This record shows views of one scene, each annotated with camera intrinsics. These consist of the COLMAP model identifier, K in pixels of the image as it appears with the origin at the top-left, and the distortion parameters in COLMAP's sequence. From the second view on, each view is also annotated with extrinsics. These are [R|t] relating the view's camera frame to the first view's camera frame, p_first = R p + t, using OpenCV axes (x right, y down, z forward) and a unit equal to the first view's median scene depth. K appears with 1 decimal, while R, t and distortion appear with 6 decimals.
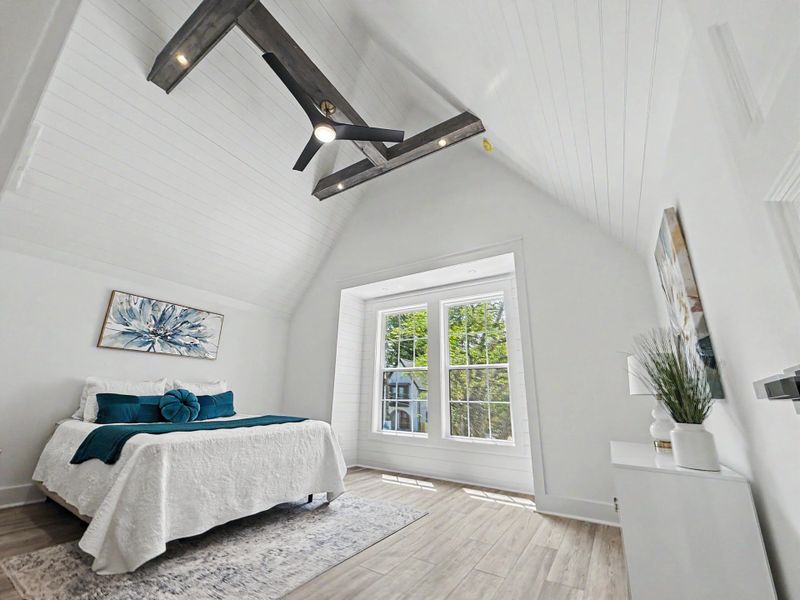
lens RADIAL K [[324.5, 0, 392.6], [0, 324.5, 306.9], [0, 0, 1]] dist [0.003448, 0.000268]
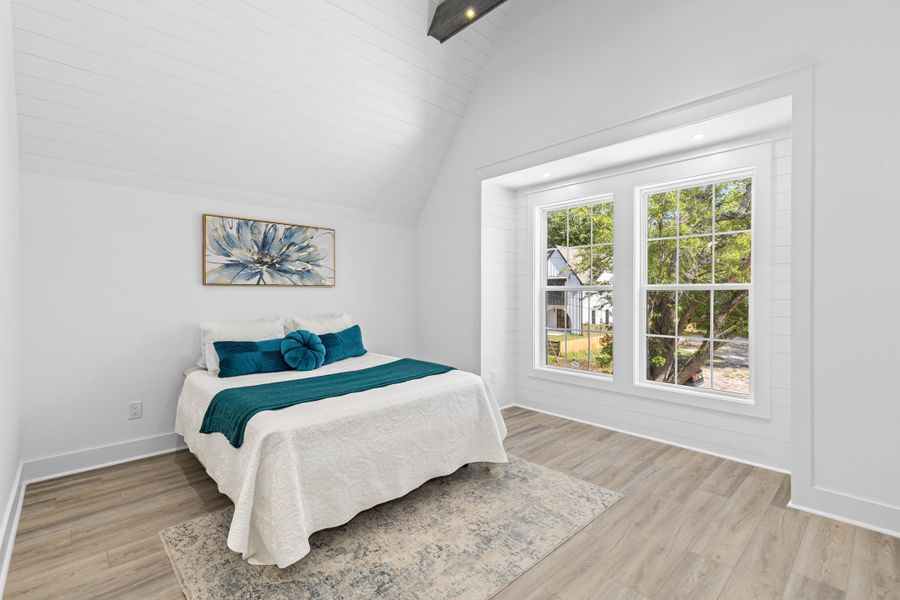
lens RADIAL K [[405.8, 0, 449.7], [0, 405.8, 290.5], [0, 0, 1]] dist [0.010190, -0.002449]
pose [[0.973444, -0.025473, -0.227504, -0.056954], [0.085534, 0.962287, 0.258240, -0.102286], [0.212346, -0.270841, 0.938911, 0.176816]]
